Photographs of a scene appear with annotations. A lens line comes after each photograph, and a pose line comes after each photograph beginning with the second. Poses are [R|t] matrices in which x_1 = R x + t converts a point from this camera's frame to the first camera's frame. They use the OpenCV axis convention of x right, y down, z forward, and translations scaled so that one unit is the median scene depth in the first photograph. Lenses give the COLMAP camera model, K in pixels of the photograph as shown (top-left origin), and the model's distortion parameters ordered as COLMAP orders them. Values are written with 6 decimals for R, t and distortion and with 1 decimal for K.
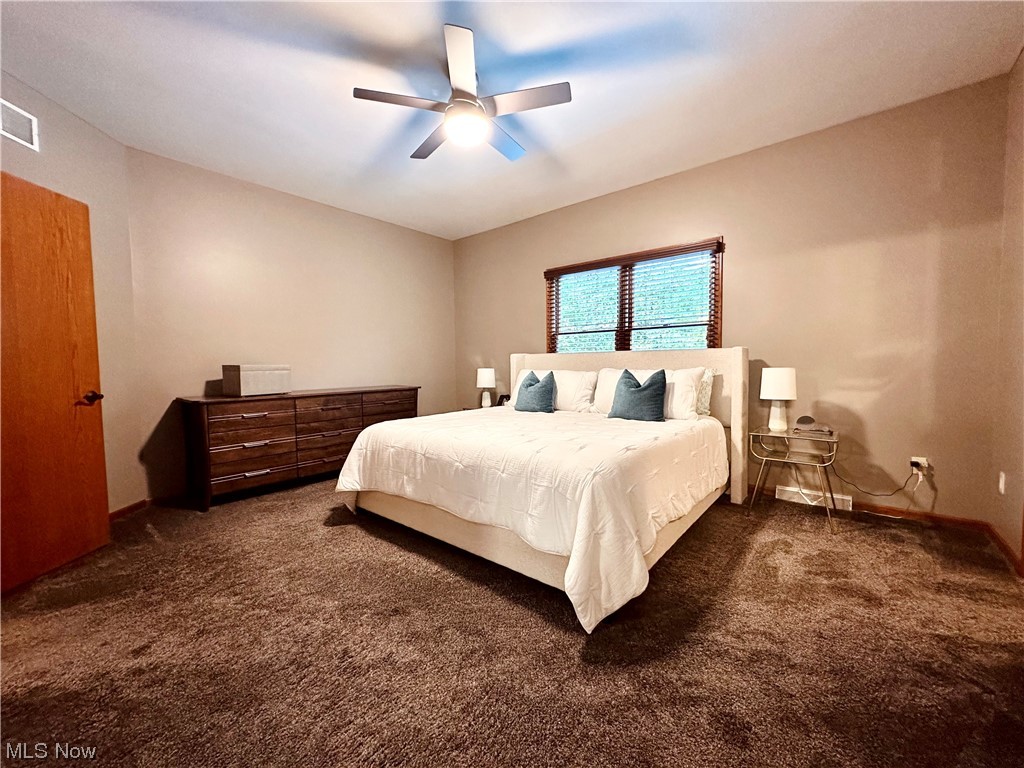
lens RADIAL K [[411.1, 0, 511.0], [0, 411.1, 384.2], [0, 0, 1]] dist [-0.002967, 0.000556]
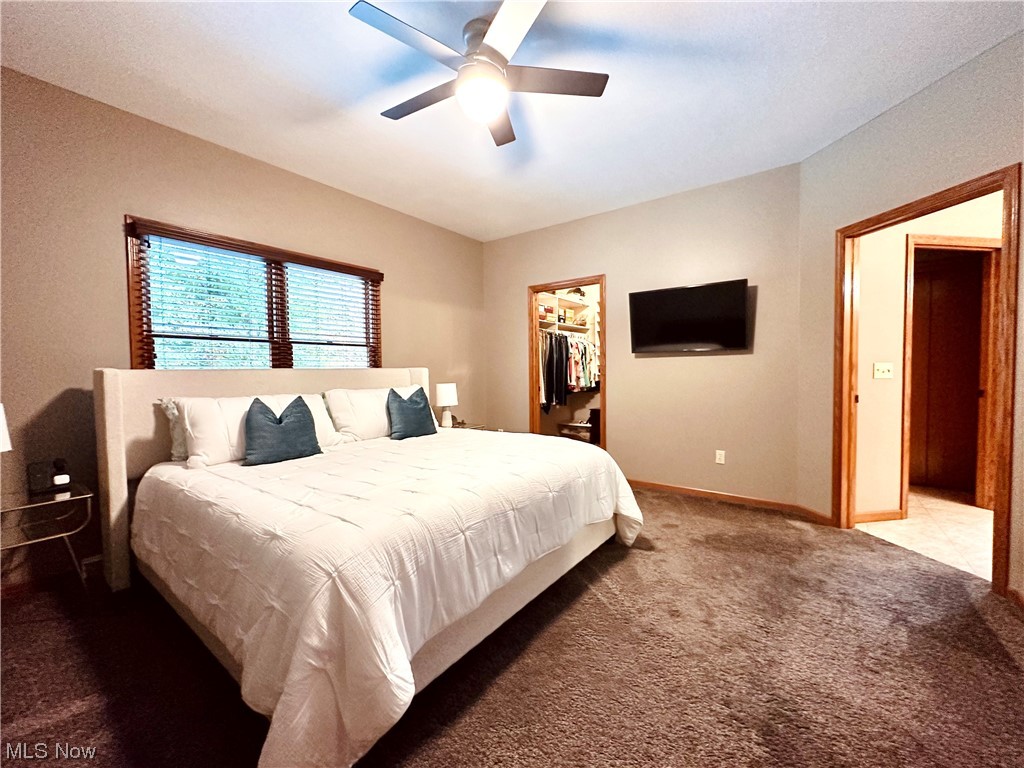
lens RADIAL K [[411.1, 0, 511.0], [0, 411.1, 384.2], [0, 0, 1]] dist [-0.002967, 0.000556]
pose [[-0.058825, -0.016402, 0.998134, -0.567079], [0.073415, 0.997086, 0.020712, -0.034768], [-0.995565, 0.074496, -0.057449, 0.626096]]
